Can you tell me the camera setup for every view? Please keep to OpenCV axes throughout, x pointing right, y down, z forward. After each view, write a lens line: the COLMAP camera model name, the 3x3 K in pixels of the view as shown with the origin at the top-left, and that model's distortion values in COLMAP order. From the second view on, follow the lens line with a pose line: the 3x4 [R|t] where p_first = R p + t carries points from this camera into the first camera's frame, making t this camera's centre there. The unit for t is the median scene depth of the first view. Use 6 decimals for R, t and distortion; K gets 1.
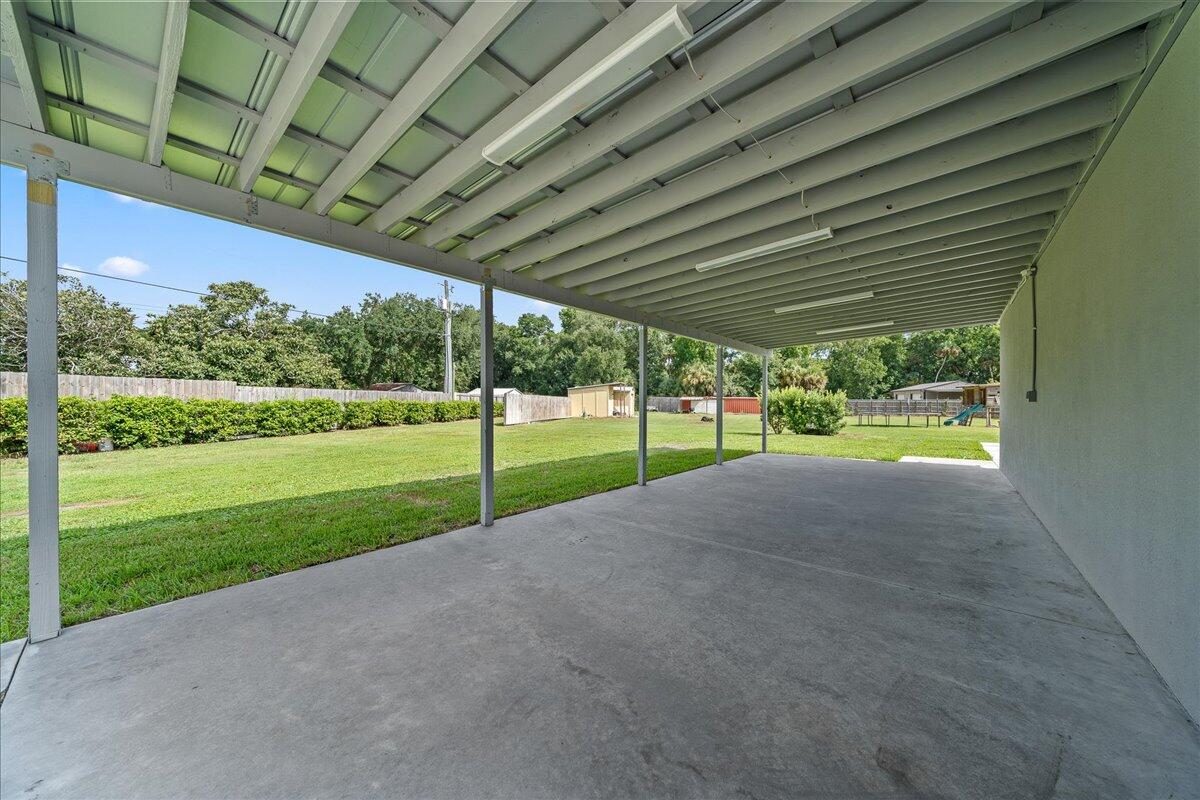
lens RADIAL K [[408.8, 0, 600.0], [0, 408.8, 400.0], [0, 0, 1]] dist [-0.005817, -0.000050]
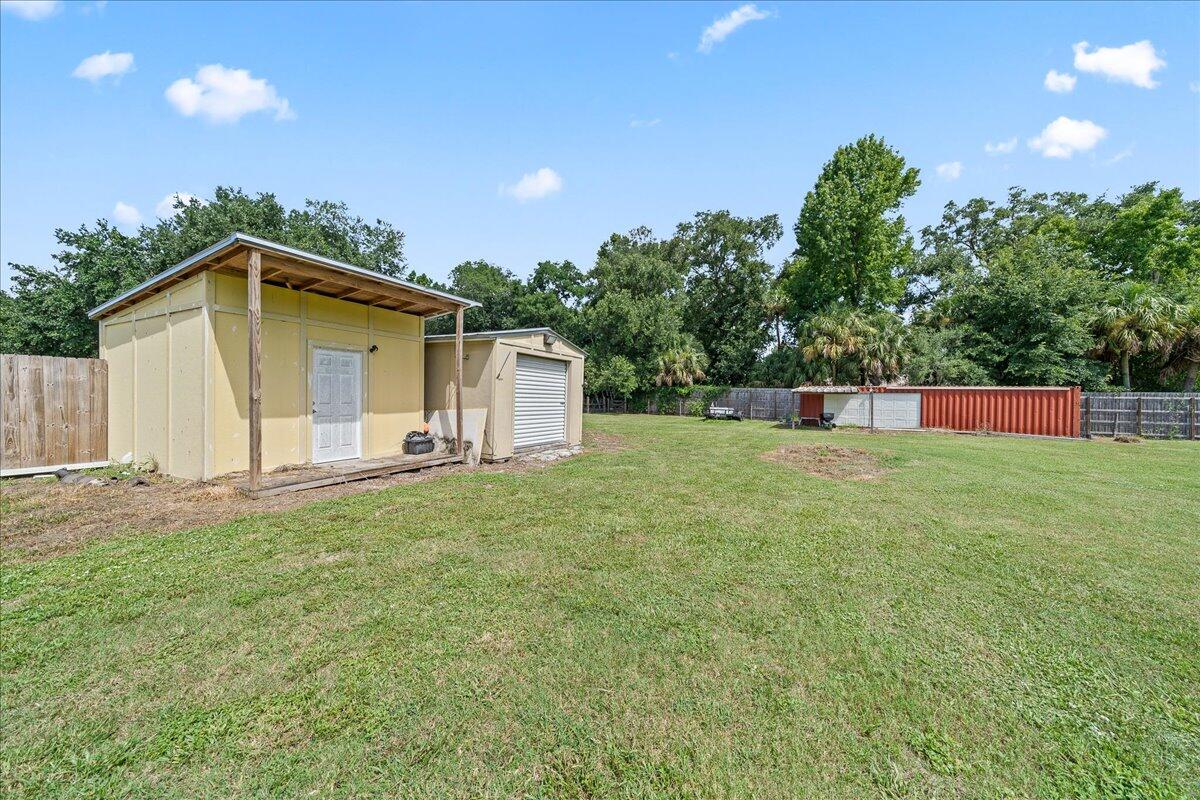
lens RADIAL K [[415.7, 0, 600.9], [0, 415.7, 397.8], [0, 0, 1]] dist [-0.001252, 0.000015]
pose [[0.962622, 0.007329, -0.270748, 0.114696], [-0.006667, 0.999972, 0.003366, 0.003813], [0.270765, -0.001435, 0.962644, 0.513274]]
